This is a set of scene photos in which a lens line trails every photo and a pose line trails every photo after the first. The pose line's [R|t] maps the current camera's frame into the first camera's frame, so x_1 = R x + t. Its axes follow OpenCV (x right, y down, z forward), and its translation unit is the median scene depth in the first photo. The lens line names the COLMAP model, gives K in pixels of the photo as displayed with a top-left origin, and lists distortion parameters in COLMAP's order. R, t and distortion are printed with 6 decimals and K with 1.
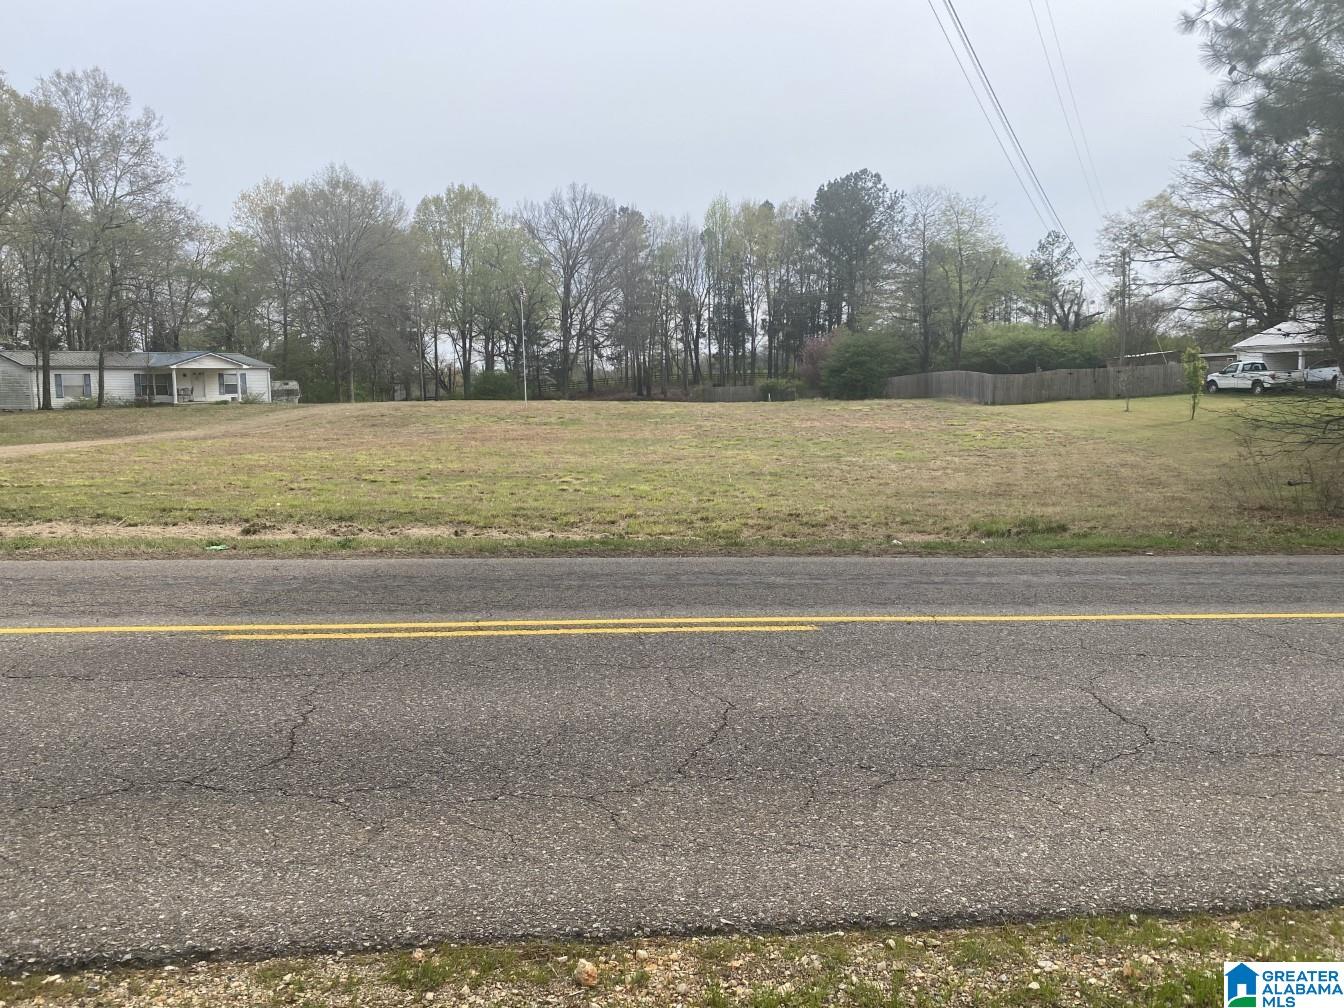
lens RADIAL K [[1035.9, 0, 677.5], [0, 1035.9, 493.8], [0, 0, 1]] dist [0.036776, 0.002072]
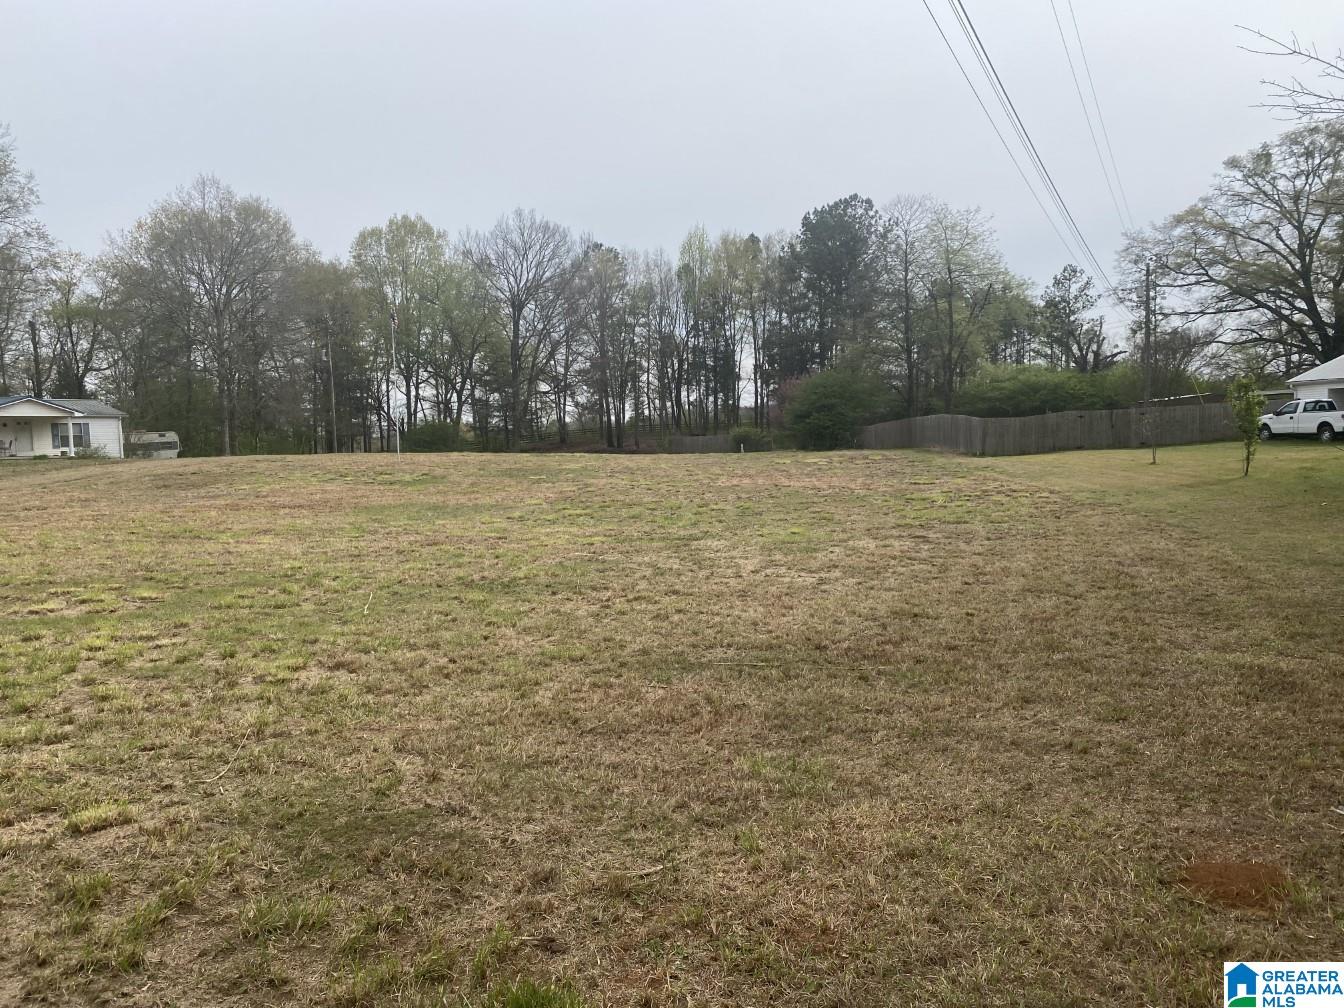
lens RADIAL K [[1035.9, 0, 667.4], [0, 1035.9, 517.4], [0, 0, 1]] dist [0.036776, 0.002072]
pose [[0.999505, -0.002981, -0.031324, 0.059207], [0.002127, 0.999626, -0.027252, -0.011950], [0.031394, 0.027171, 0.999138, 0.135458]]
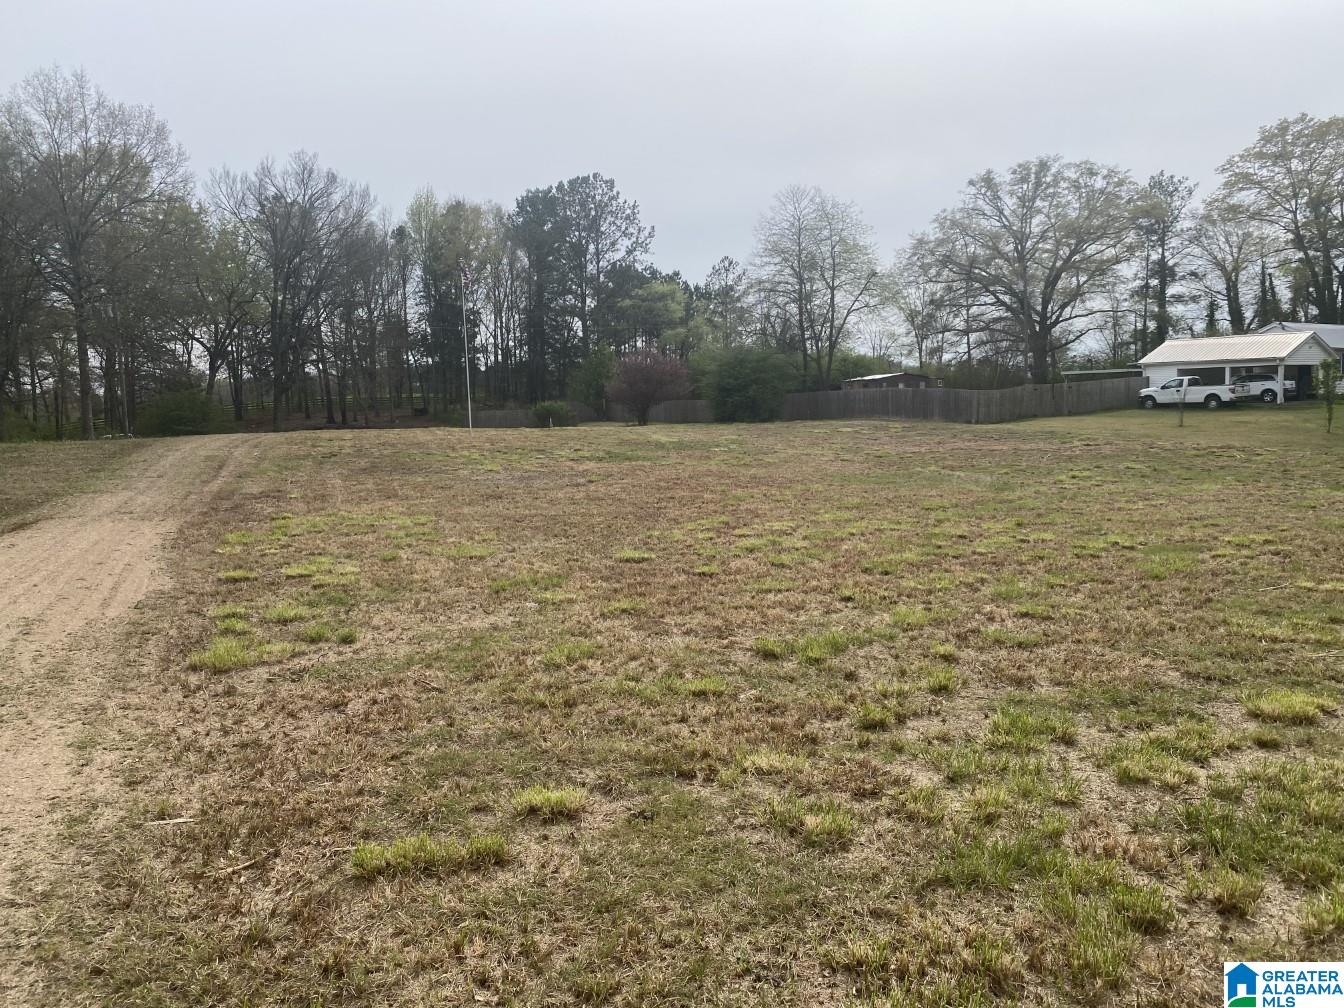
lens RADIAL K [[1035.9, 0, 664.9], [0, 1035.9, 499.8], [0, 0, 1]] dist [0.036776, 0.002072]
pose [[0.899067, -0.049449, 0.435010, -0.229068], [0.059036, 0.998219, -0.008544, -0.019069], [-0.433813, 0.033363, 0.900385, 0.207431]]
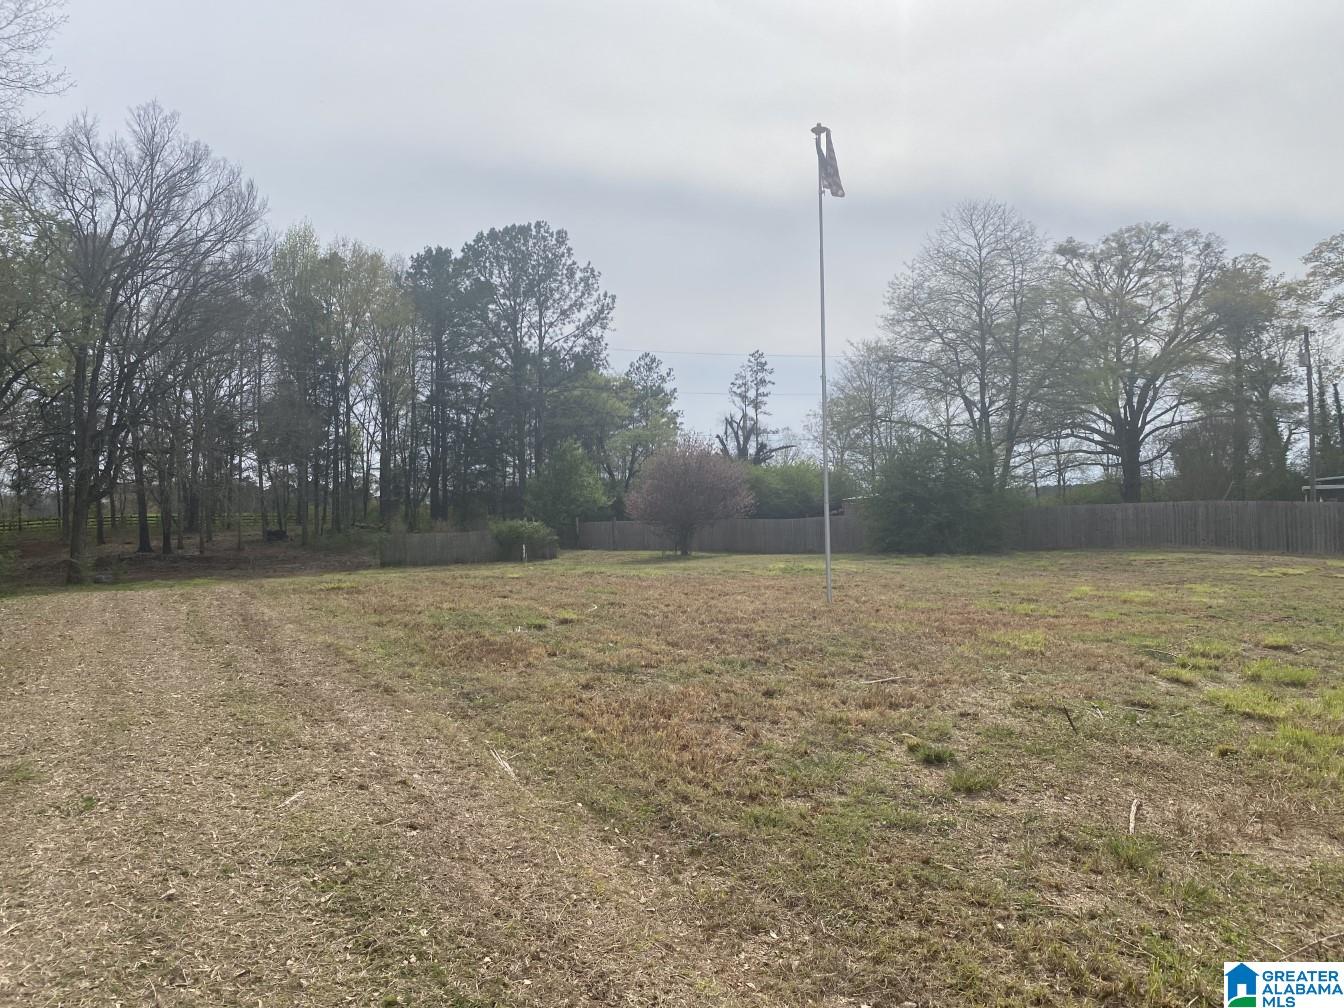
lens RADIAL K [[1035.9, 0, 675.8], [0, 1035.9, 506.4], [0, 0, 1]] dist [0.036776, 0.002072]
pose [[0.772794, 0.008508, 0.634600, -0.237624], [0.078414, 0.990969, -0.108776, -0.058927], [-0.629794, 0.133823, 0.765147, 0.577072]]
